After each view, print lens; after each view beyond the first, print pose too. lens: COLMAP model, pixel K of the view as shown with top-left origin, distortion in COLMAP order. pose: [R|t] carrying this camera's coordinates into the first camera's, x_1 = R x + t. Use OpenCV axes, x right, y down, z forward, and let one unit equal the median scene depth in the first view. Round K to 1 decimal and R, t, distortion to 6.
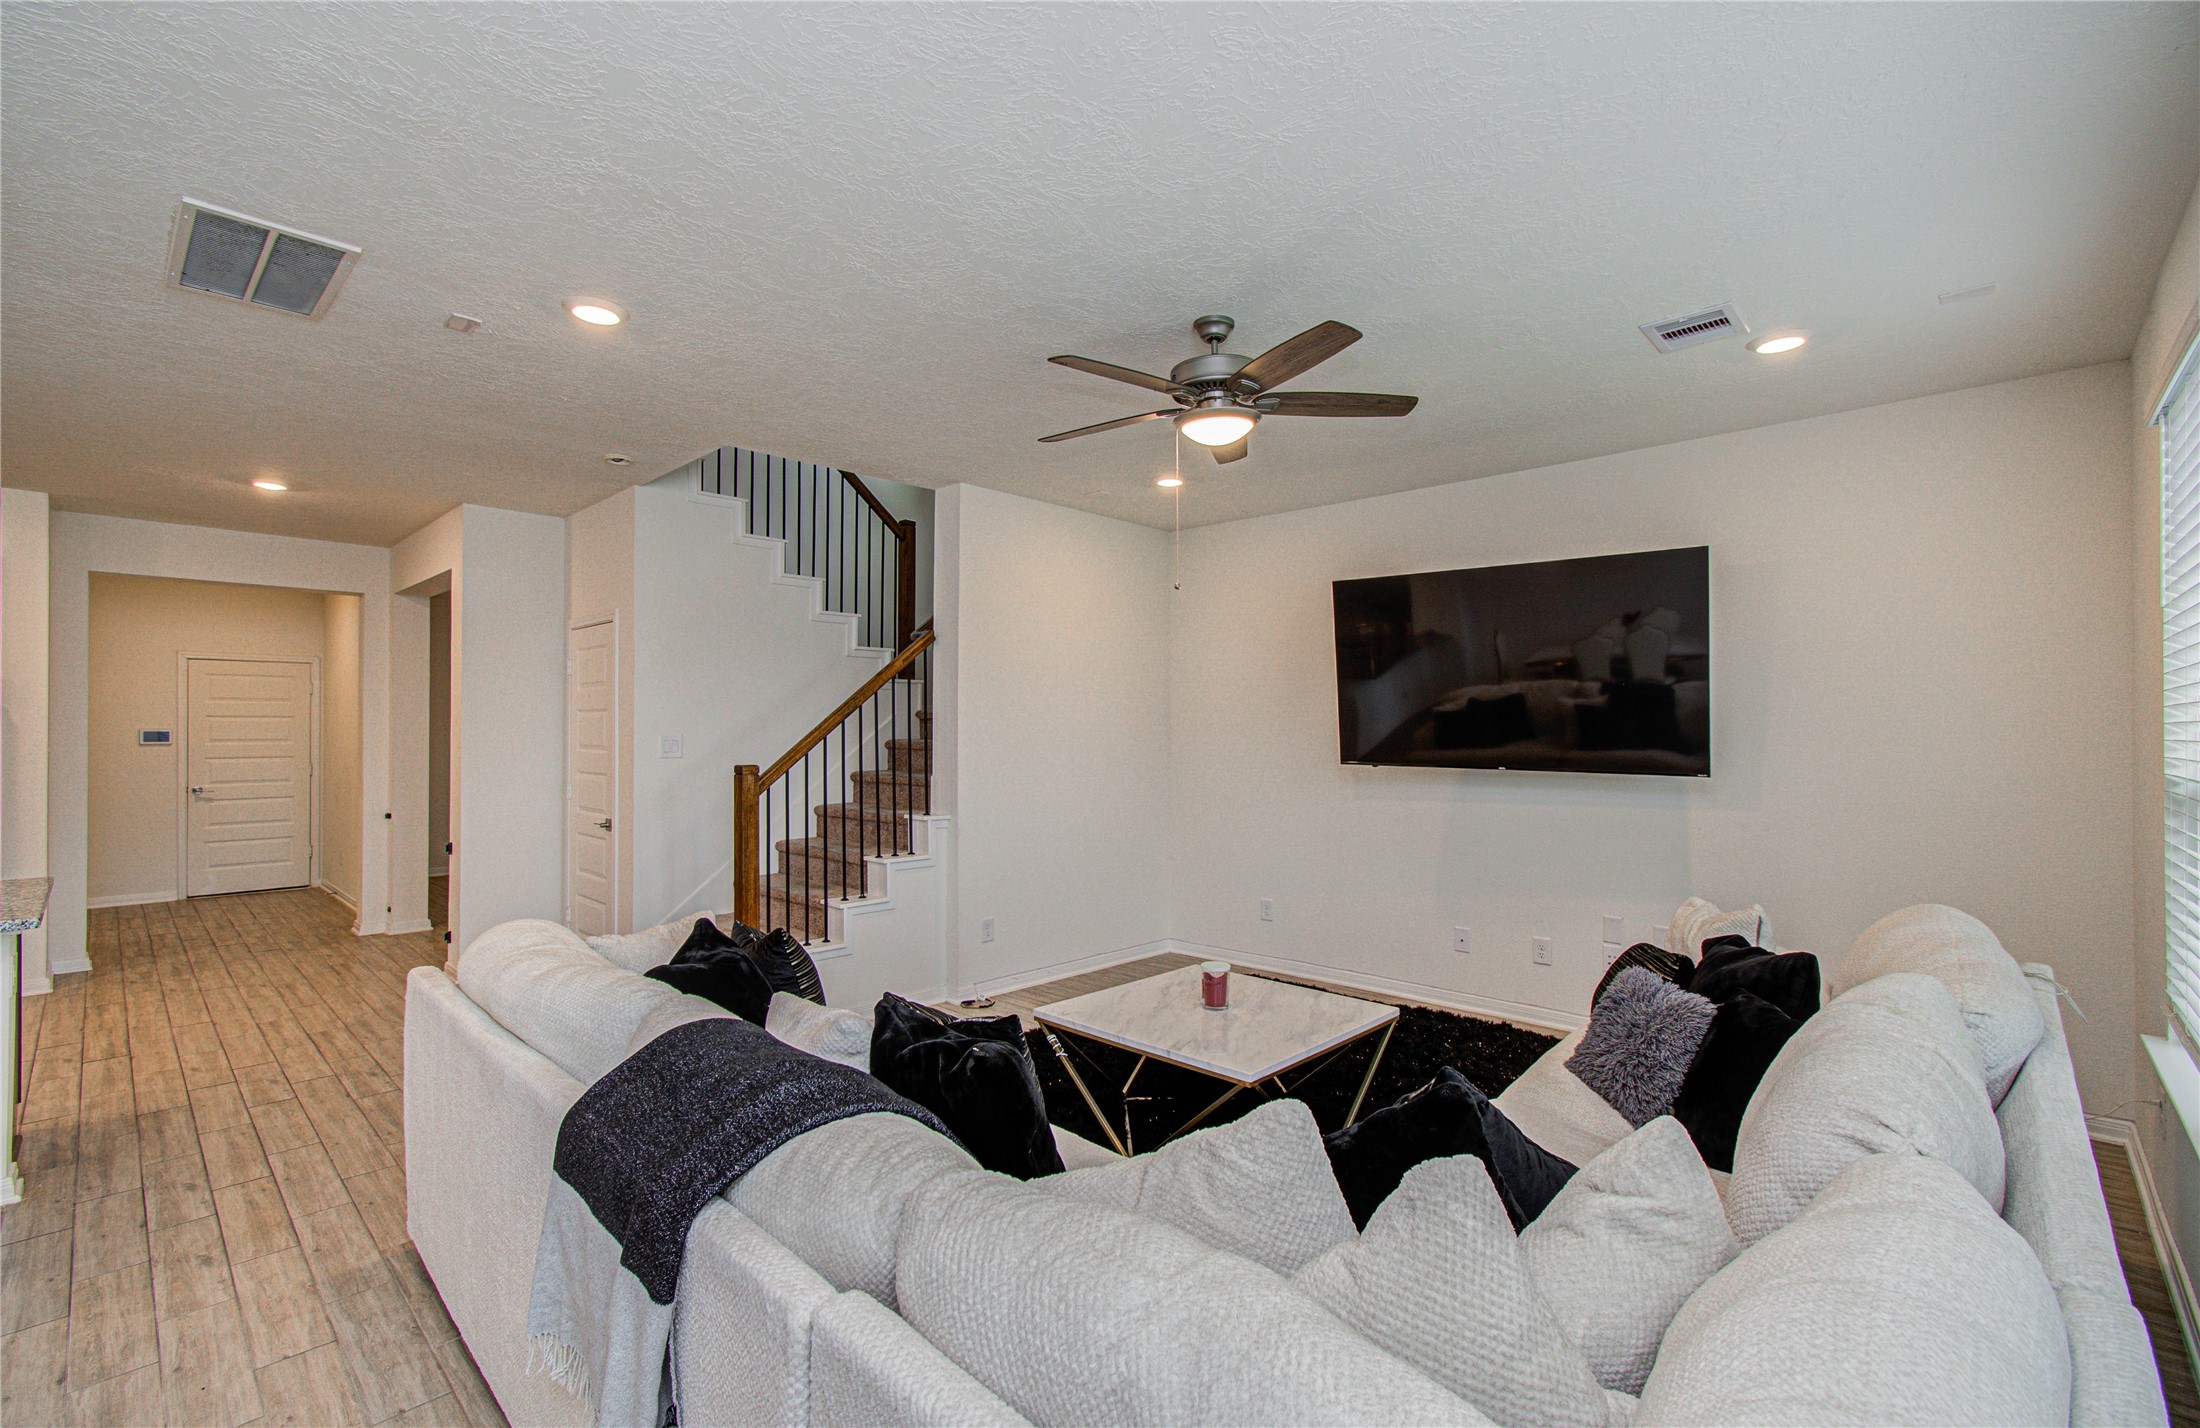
lens RADIAL K [[970.9, 0, 1096.4], [0, 970.9, 724.8], [0, 0, 1]] dist [-0.000869, 0.000879]
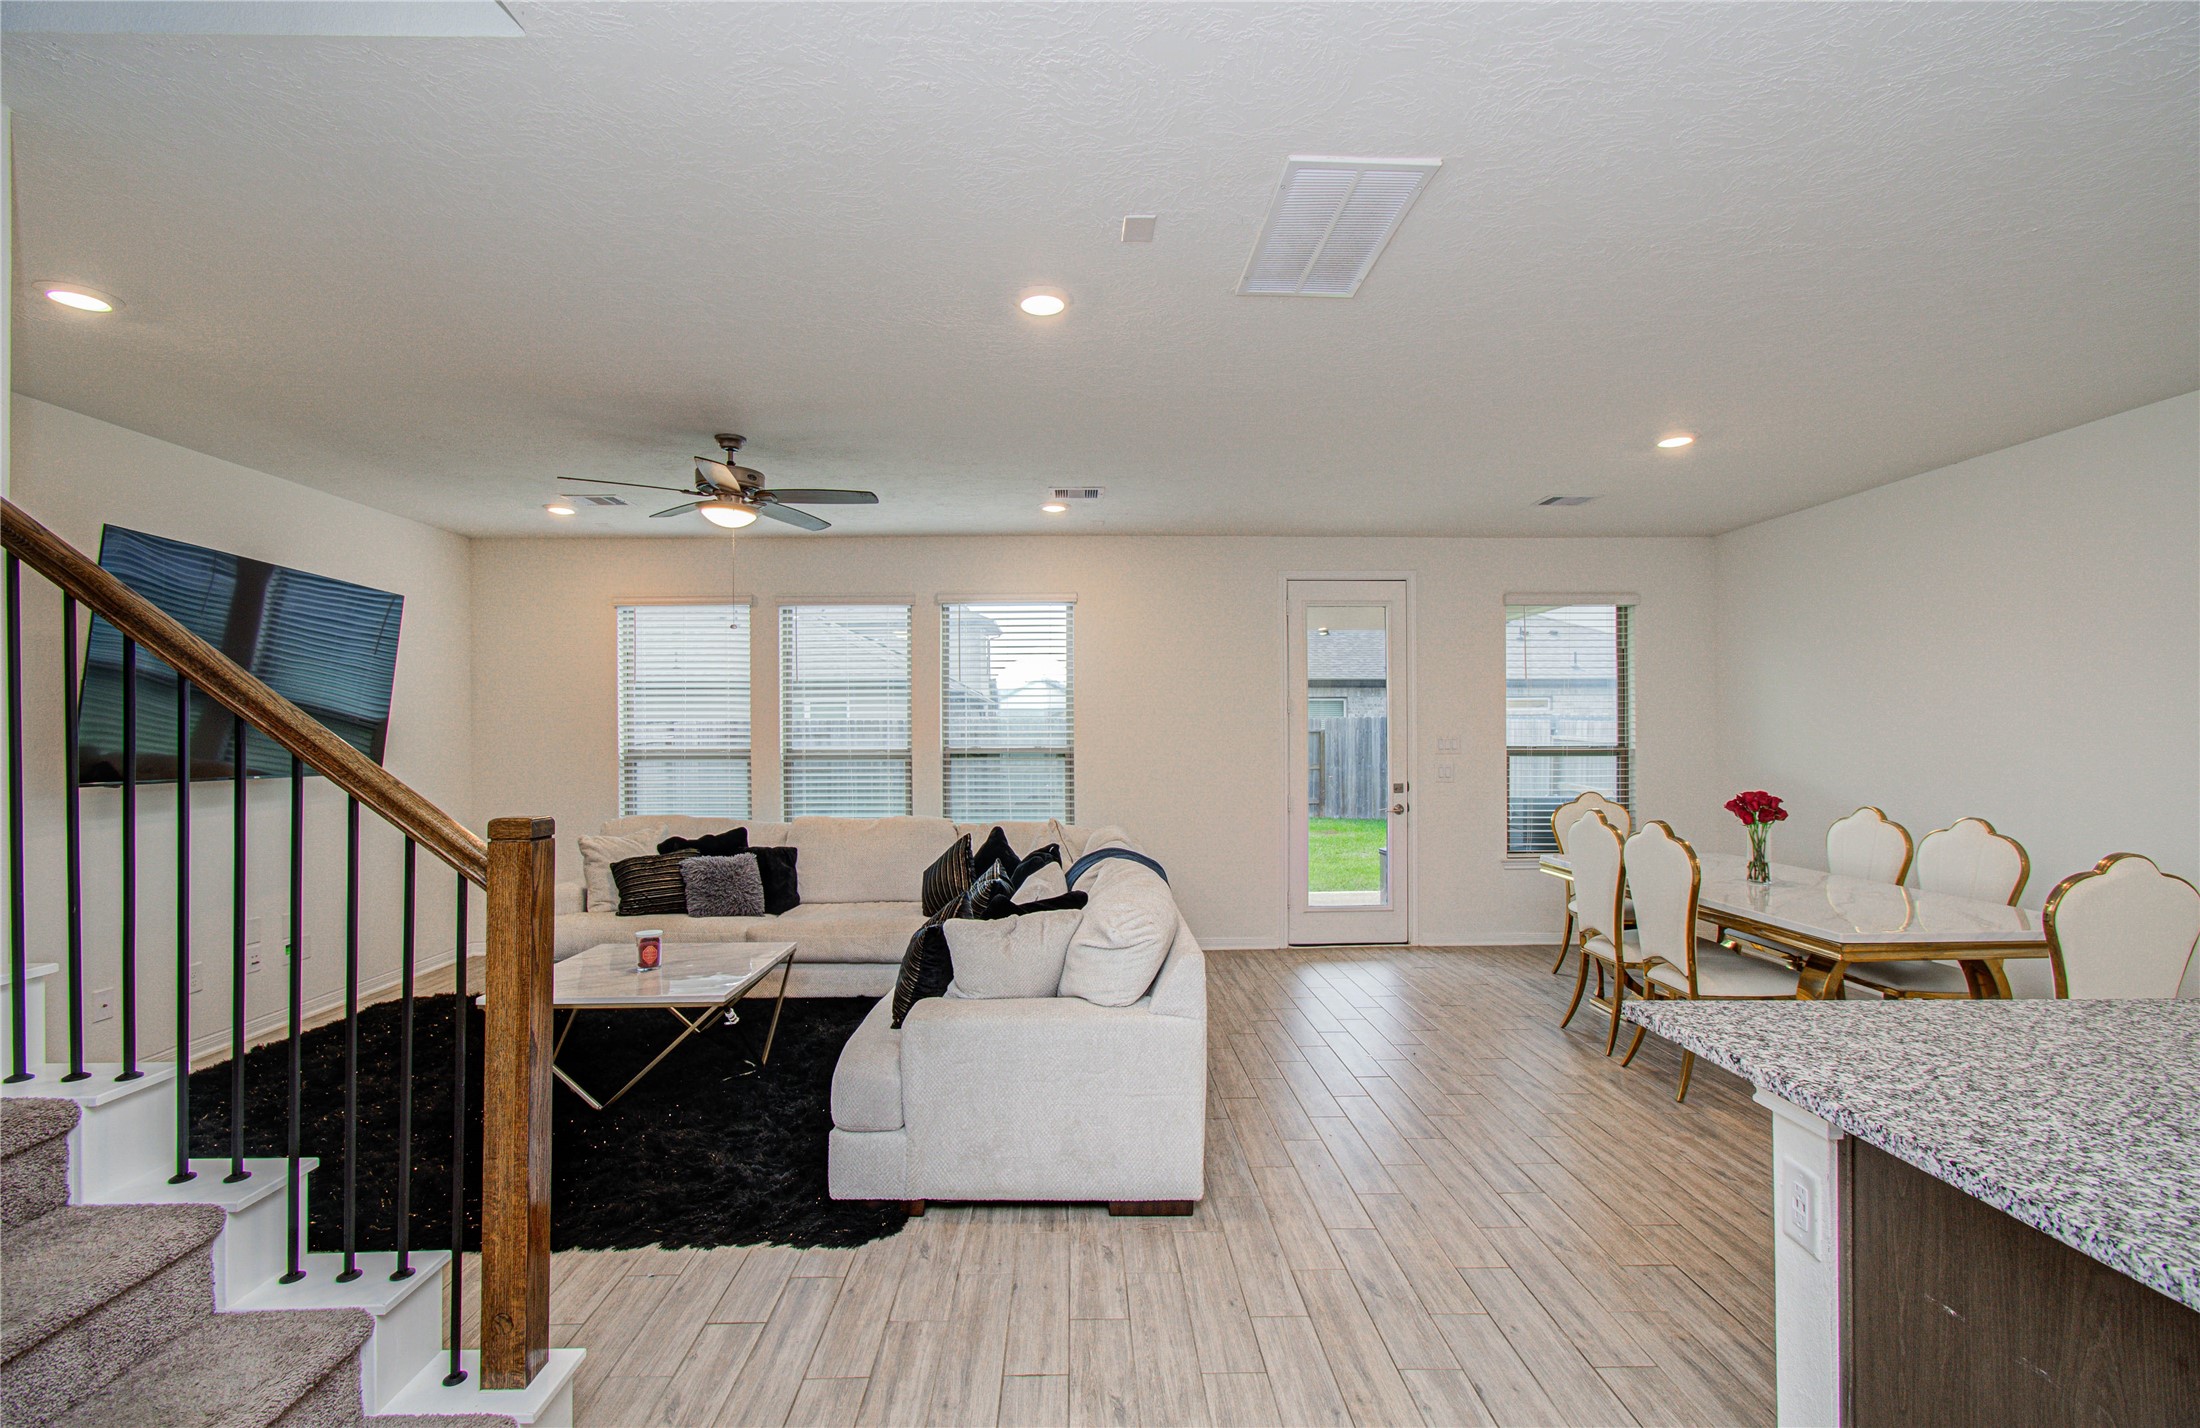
lens RADIAL K [[952.6, 0, 1084.3], [0, 952.6, 712.6], [0, 0, 1]] dist [-0.002658, -0.000322]
pose [[-0.704625, 0.018840, 0.709330, -1.027875], [0.002448, 0.999706, -0.024121, 0.008416], [-0.709576, -0.015260, -0.704464, 1.379227]]
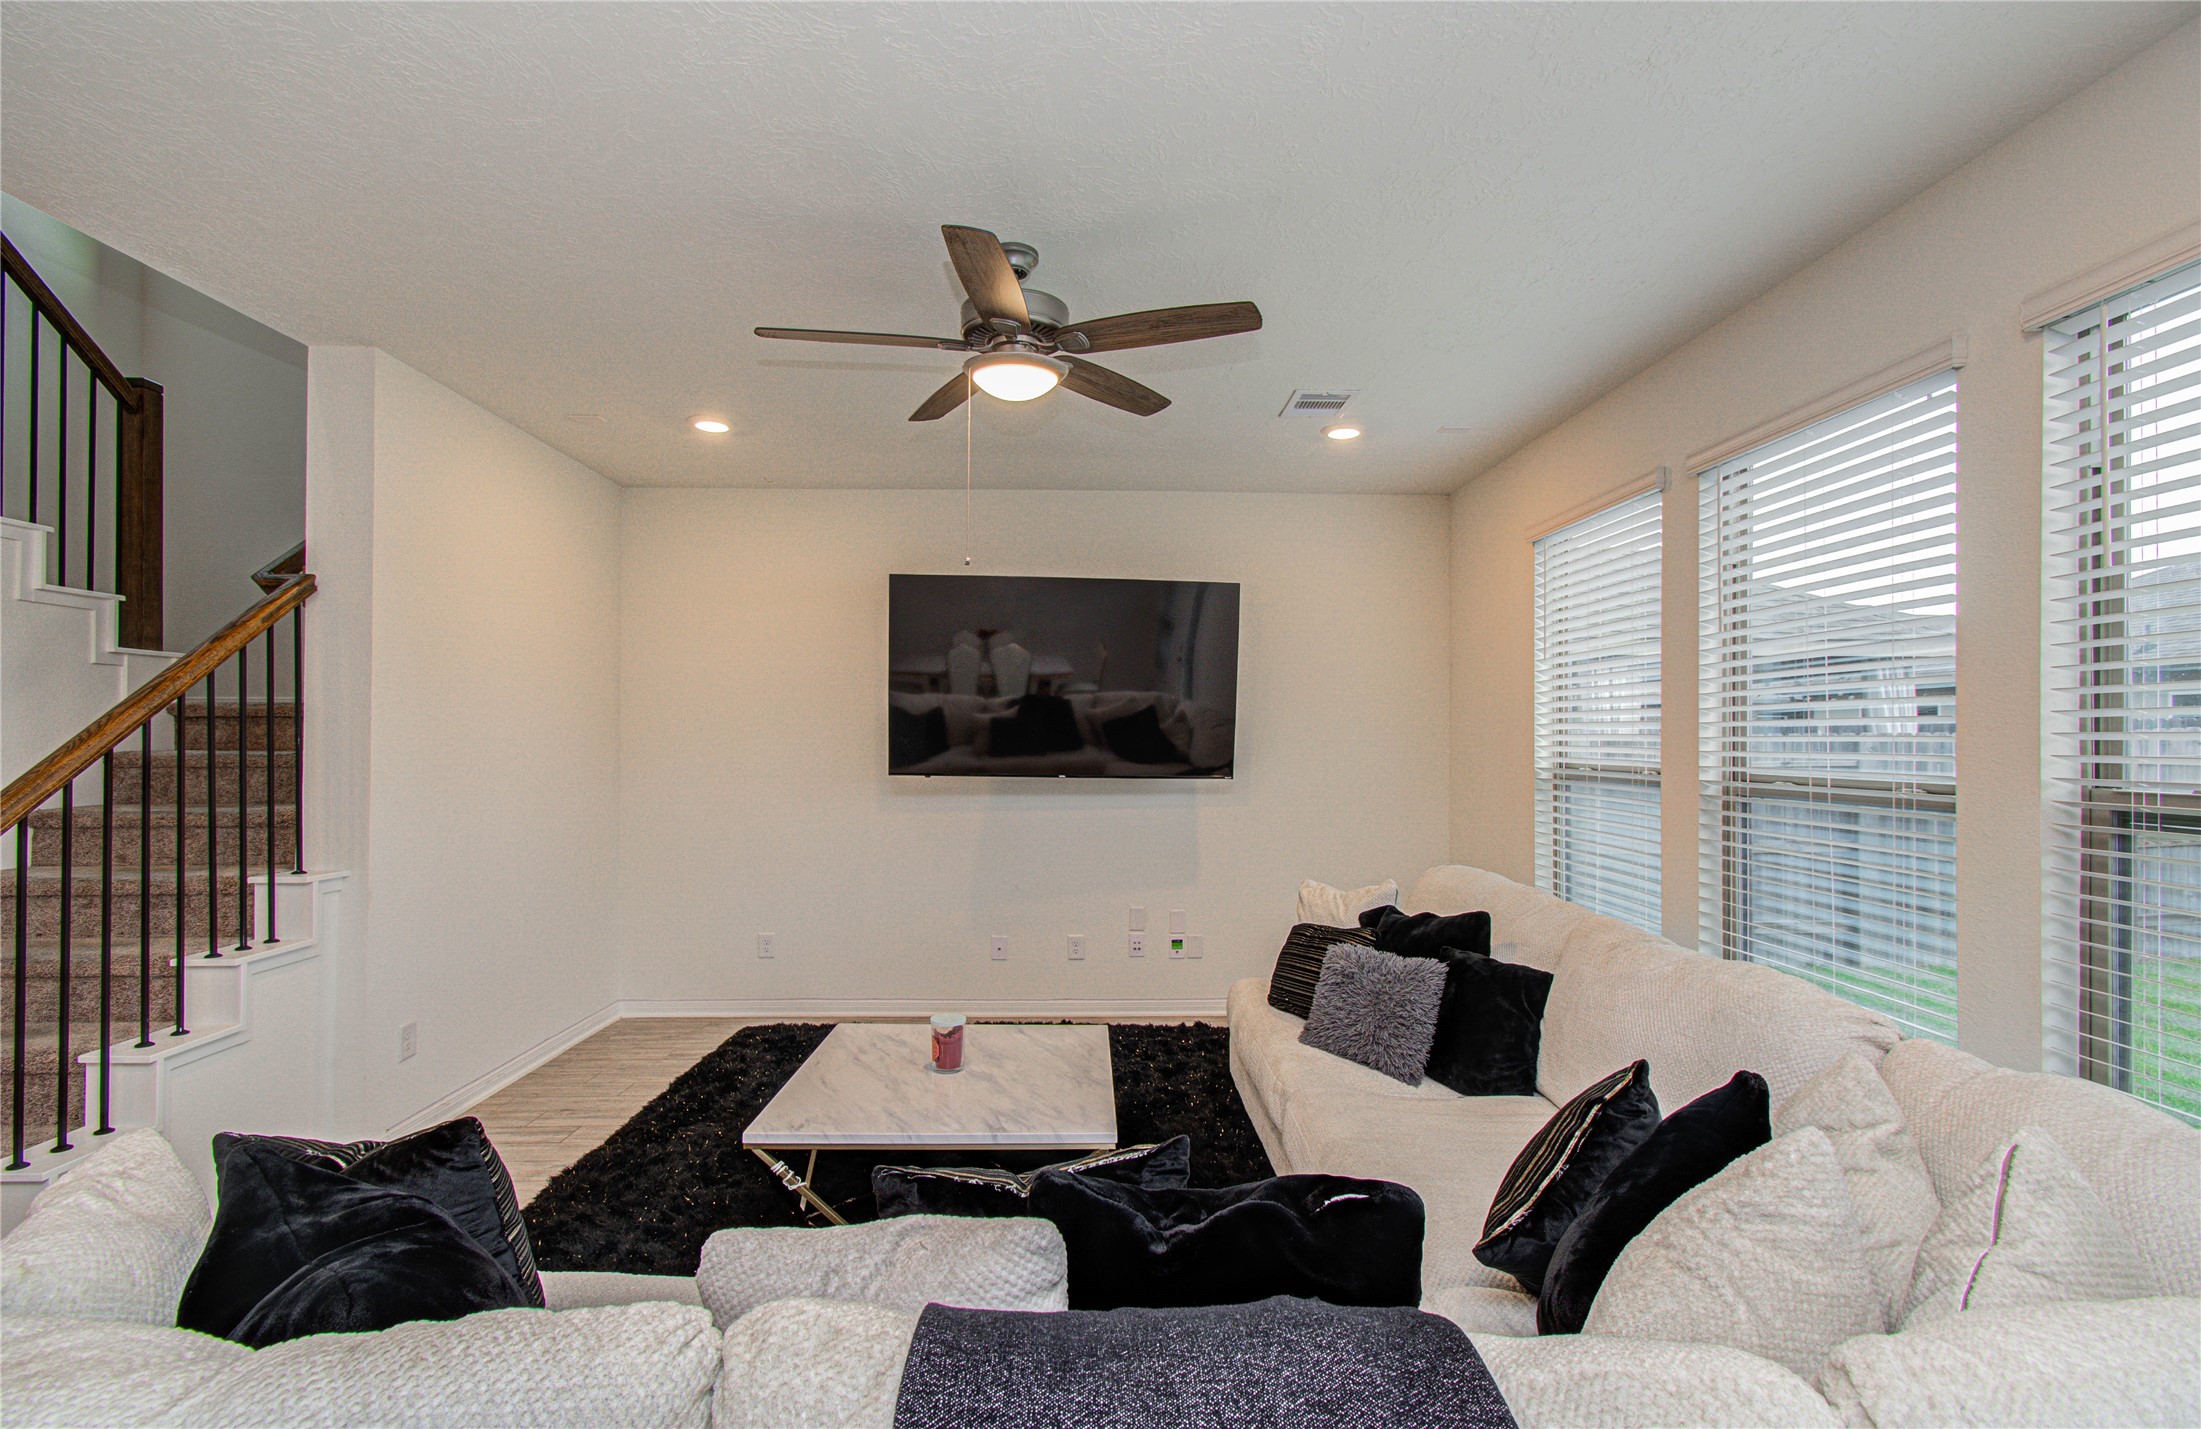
lens RADIAL K [[958.1, 0, 1103.6], [0, 958.1, 742.3], [0, 0, 1]] dist [-0.020171, 0.000035]
pose [[0.693829, 0.000296, 0.720140, -0.359228], [-0.008234, 0.999938, 0.007522, 0.002090], [-0.720093, -0.011149, 0.693788, 0.323026]]
